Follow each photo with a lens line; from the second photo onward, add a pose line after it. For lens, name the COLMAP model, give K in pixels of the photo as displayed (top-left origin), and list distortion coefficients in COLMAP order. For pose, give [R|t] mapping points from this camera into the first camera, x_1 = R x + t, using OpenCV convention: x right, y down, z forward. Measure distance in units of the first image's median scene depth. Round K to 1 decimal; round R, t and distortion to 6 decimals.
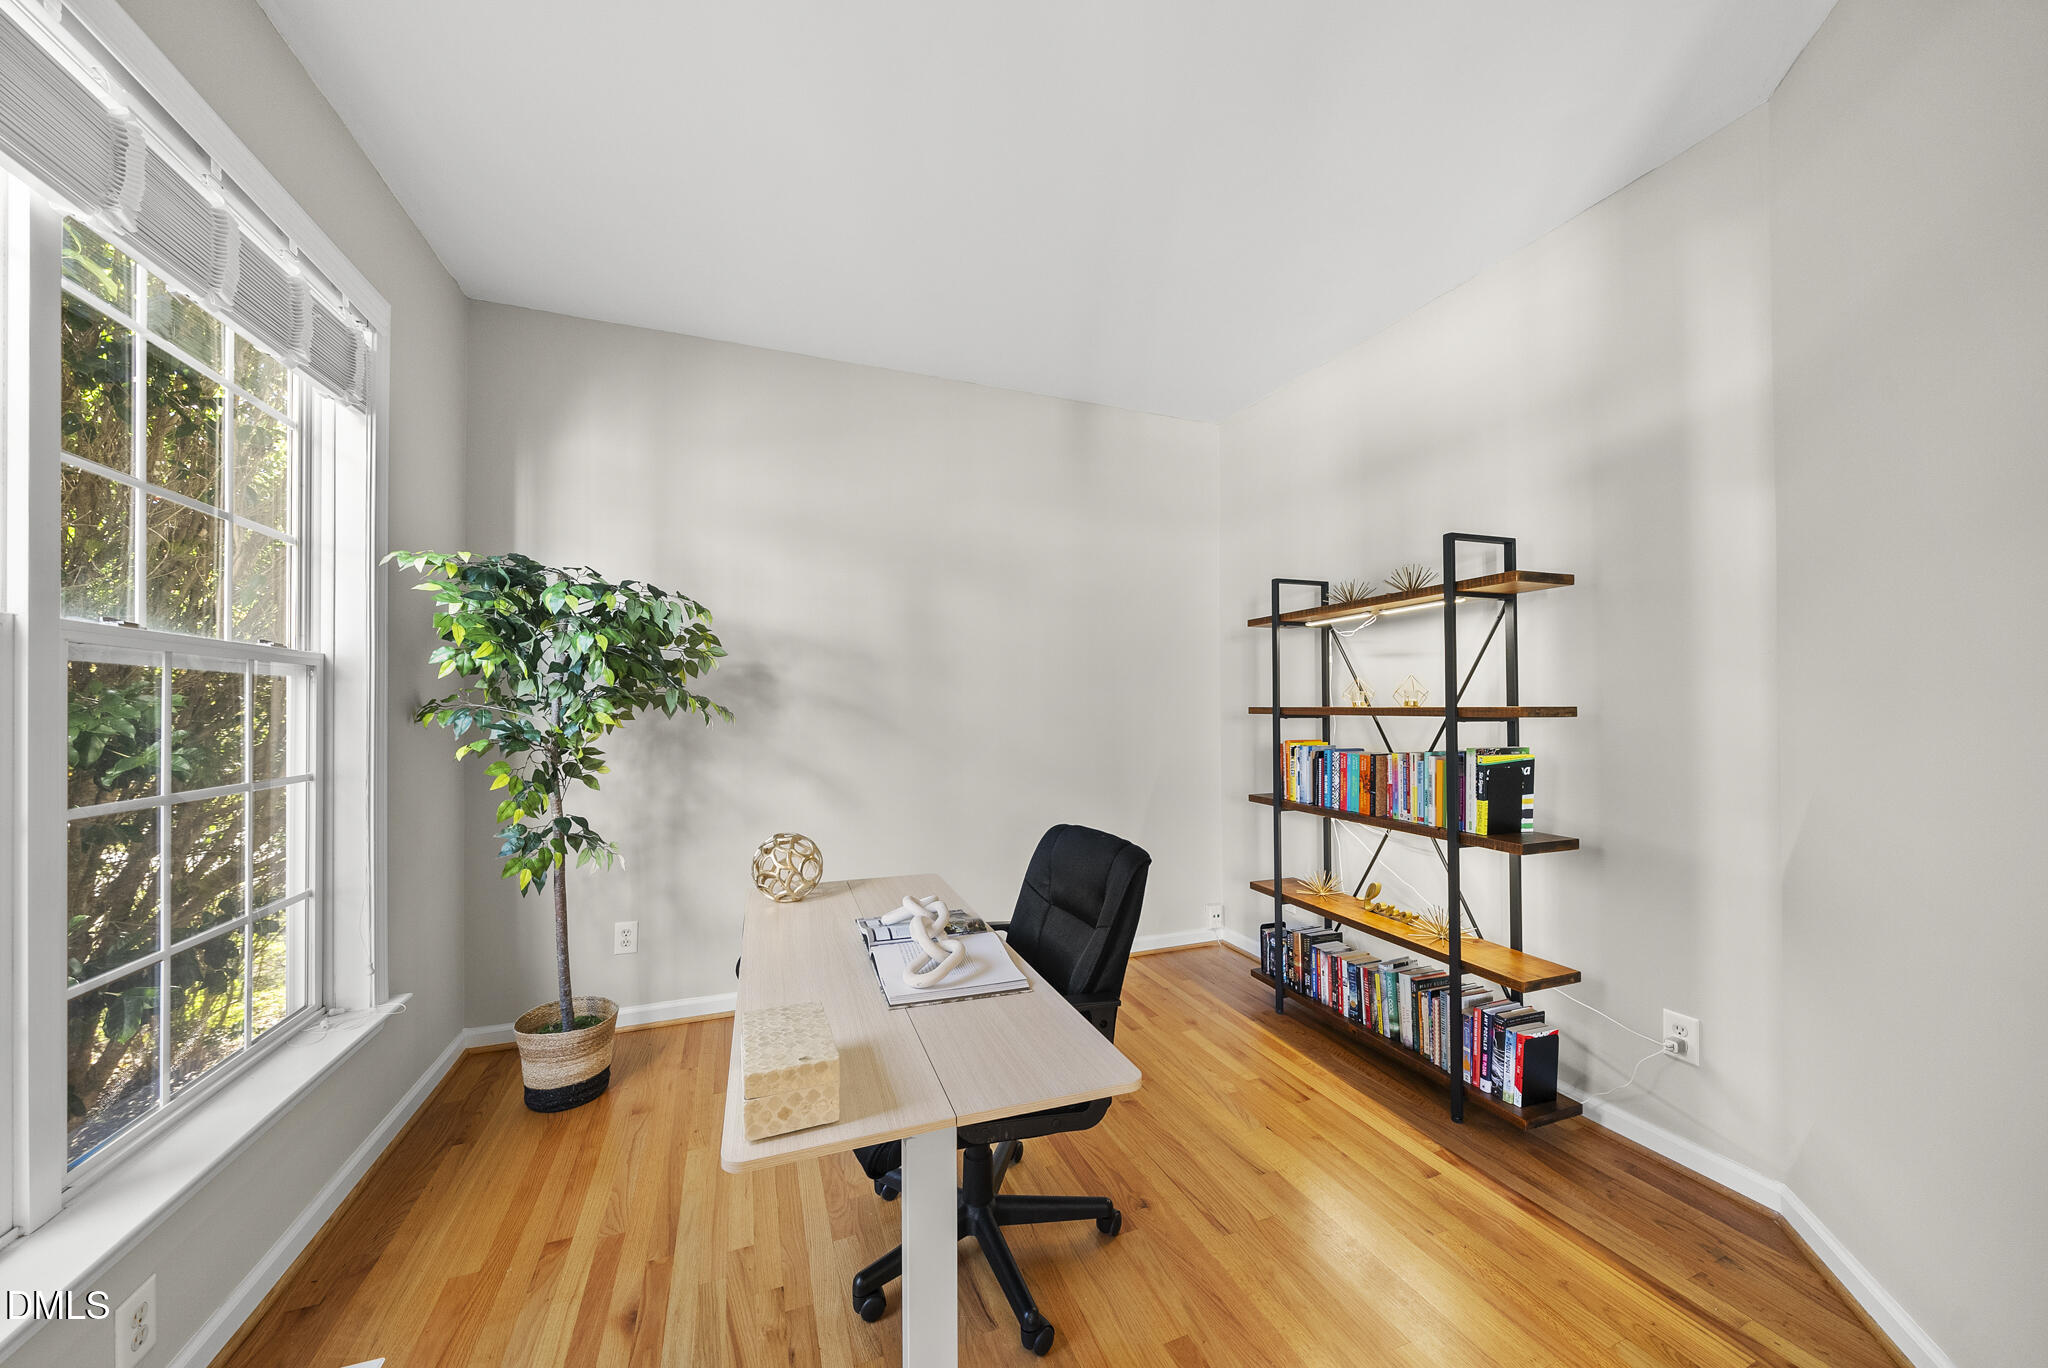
lens RADIAL K [[700.5, 0, 1025.3], [0, 700.5, 695.7], [0, 0, 1]] dist [-0.008543, 0.000383]
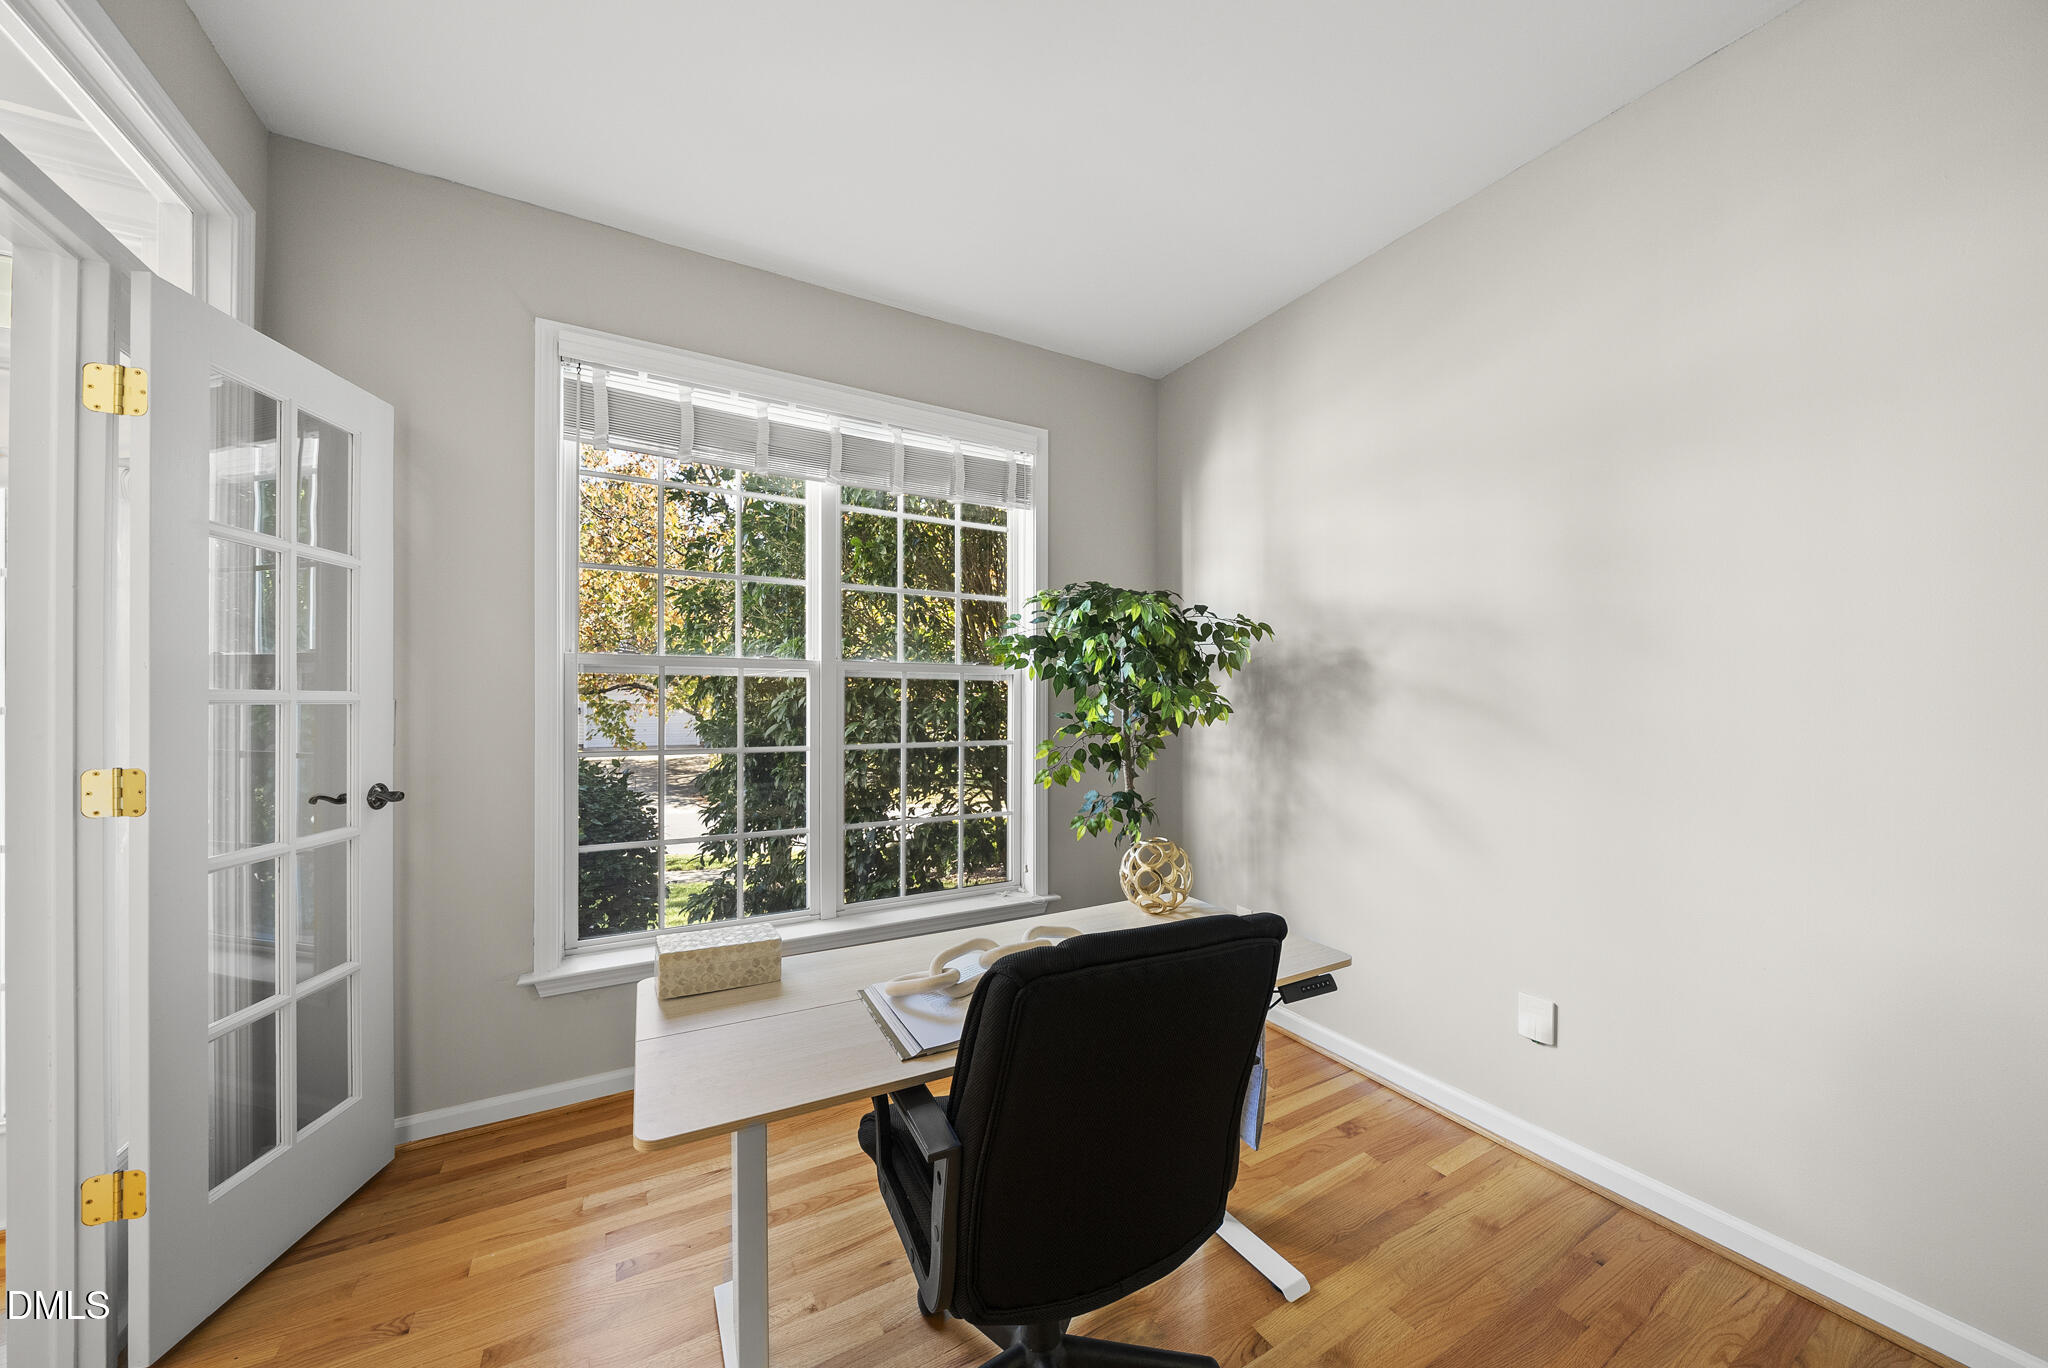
lens RADIAL K [[700.5, 0, 1029.6], [0, 700.5, 694.8], [0, 0, 1]] dist [-0.008543, 0.000383]
pose [[0.159253, -0.005511, -0.987222, 0.398973], [0.011627, 0.999926, -0.003706, 0.007528], [0.987169, -0.010889, 0.159306, 0.509711]]
